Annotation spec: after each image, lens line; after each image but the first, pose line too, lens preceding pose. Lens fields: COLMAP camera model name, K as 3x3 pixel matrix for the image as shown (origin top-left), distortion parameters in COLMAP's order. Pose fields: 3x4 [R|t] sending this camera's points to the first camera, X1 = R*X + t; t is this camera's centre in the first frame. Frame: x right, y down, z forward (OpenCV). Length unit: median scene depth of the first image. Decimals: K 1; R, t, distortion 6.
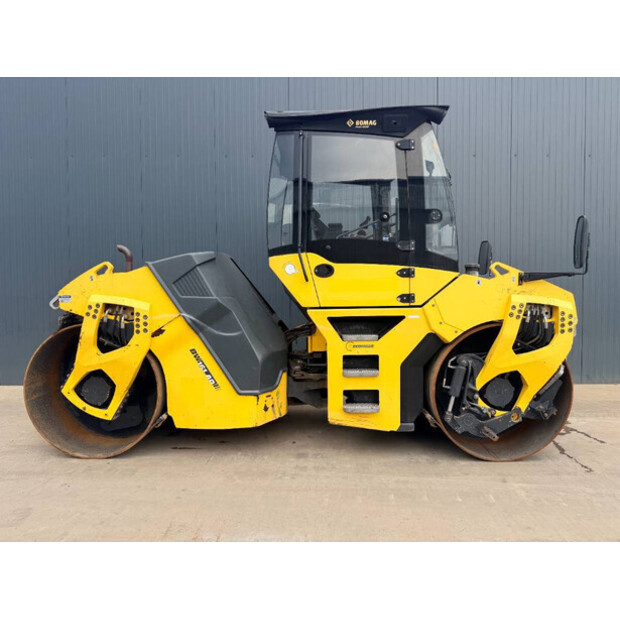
lens RADIAL K [[494.5, 0, 310.0], [0, 494.5, 310.0], [0, 0, 1]] dist [0.010808, -0.006136]
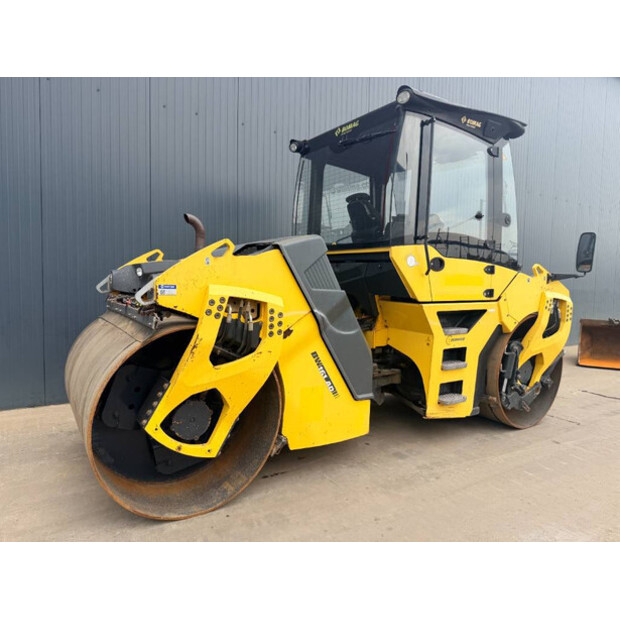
lens RADIAL K [[494.5, 0, 310.0], [0, 494.5, 310.0], [0, 0, 1]] dist [0.010808, -0.006136]
pose [[0.796268, -0.013709, 0.604789, -0.765286], [-0.007940, 0.999420, 0.033107, -0.019483], [-0.604892, -0.031164, 0.795698, 0.362508]]
